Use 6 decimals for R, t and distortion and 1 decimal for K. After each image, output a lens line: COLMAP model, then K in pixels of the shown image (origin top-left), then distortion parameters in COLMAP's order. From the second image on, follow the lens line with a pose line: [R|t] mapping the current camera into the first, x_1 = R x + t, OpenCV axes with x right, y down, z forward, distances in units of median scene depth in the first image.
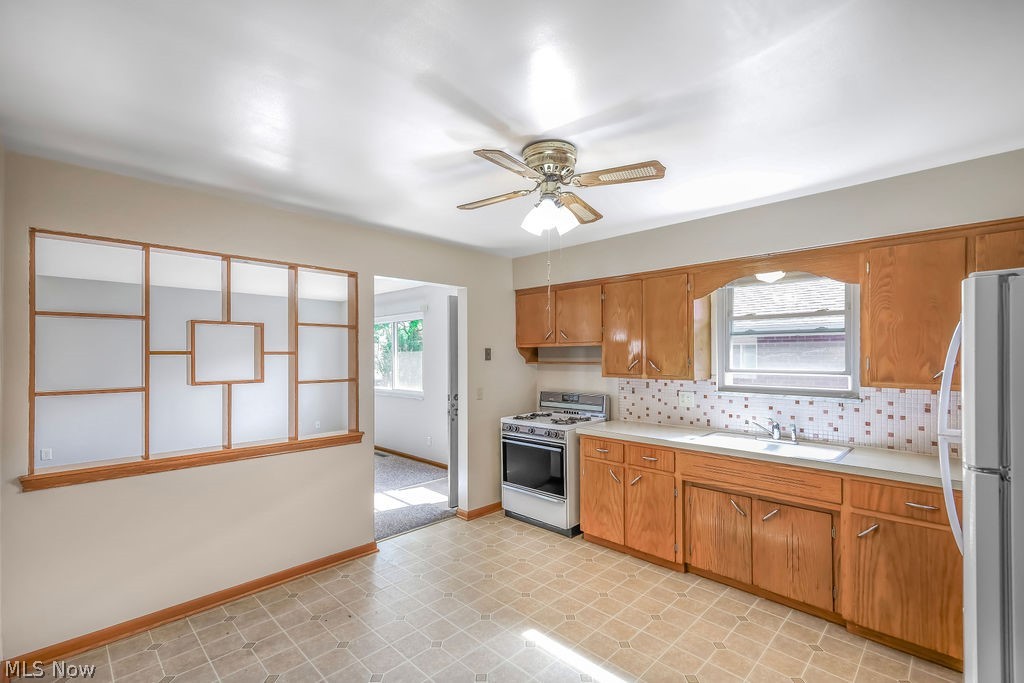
lens RADIAL K [[455.6, 0, 511.0], [0, 455.6, 353.7], [0, 0, 1]] dist [-0.000557, 0.000529]
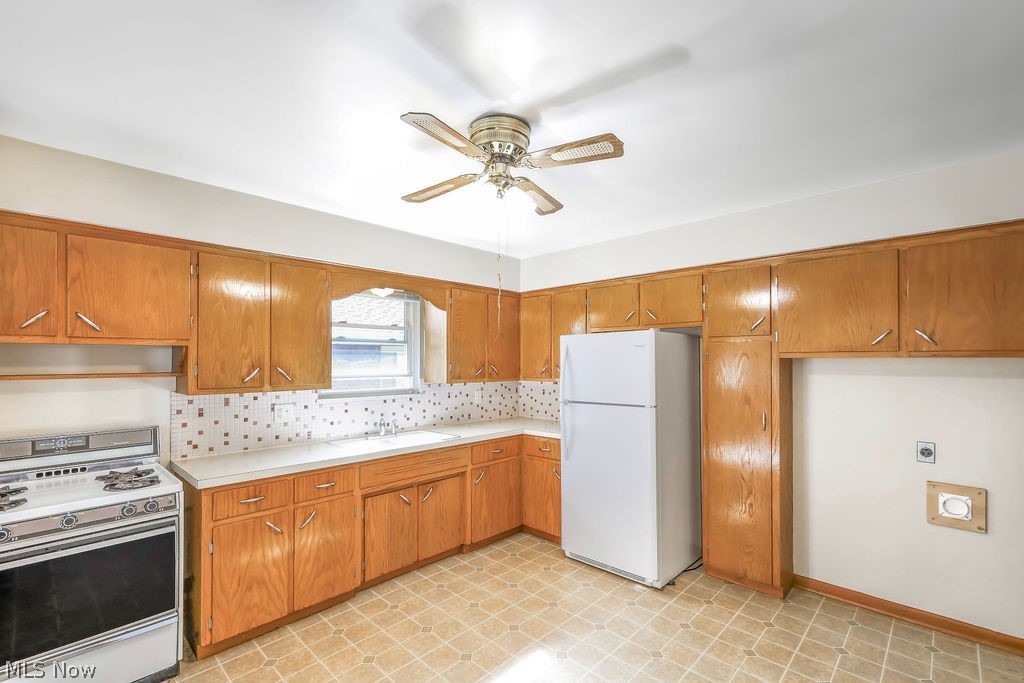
lens RADIAL K [[450.9, 0, 512.6], [0, 450.9, 361.5], [0, 0, 1]] dist [0.007789, 0.000044]
pose [[-0.018186, 0.002550, 0.999831, -0.473148], [-0.001331, 0.999996, -0.002574, 0.005459], [-0.999834, -0.001377, -0.018182, 0.603543]]
